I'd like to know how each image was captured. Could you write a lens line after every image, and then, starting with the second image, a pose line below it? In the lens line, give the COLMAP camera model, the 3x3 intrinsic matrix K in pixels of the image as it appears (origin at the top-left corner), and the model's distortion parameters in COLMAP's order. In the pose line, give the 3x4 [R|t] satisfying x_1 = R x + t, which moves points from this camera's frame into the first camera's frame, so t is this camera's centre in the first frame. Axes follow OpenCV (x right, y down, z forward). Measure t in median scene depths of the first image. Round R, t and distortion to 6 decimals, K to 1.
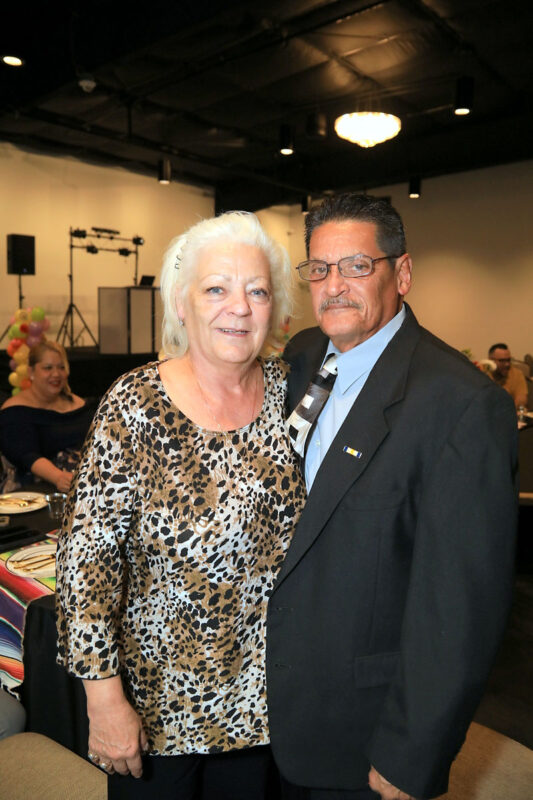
lens RADIAL K [[633.5, 0, 266.5], [0, 633.5, 400.0], [0, 0, 1]] dist [-0.134415, 0.157407]
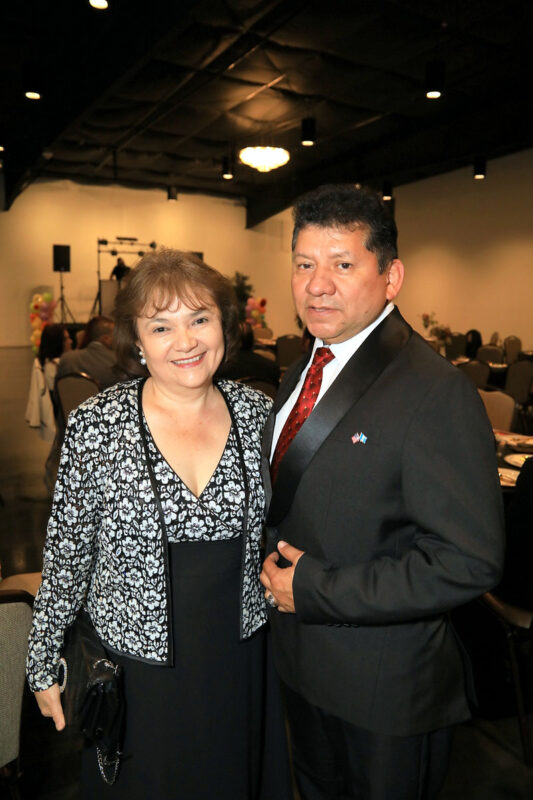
lens RADIAL K [[633.5, 0, 266.5], [0, 633.5, 400.0], [0, 0, 1]] dist [-0.134415, 0.157407]
pose [[0.949979, 0.044822, -0.309081, 0.500589], [-0.042098, 0.998994, 0.015479, 0.053630], [0.309464, -0.001693, 0.950910, -0.234454]]
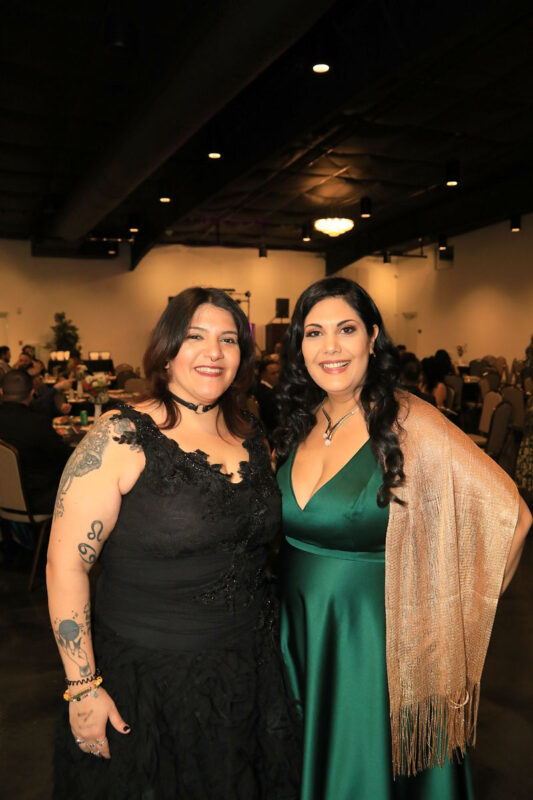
lens RADIAL K [[633.5, 0, 266.5], [0, 633.5, 400.0], [0, 0, 1]] dist [-0.134415, 0.157407]
pose [[0.894530, 0.016943, -0.446686, 0.638555], [-0.035899, 0.998777, -0.034007, 0.087396], [0.445563, 0.046456, 0.894044, -0.498520]]
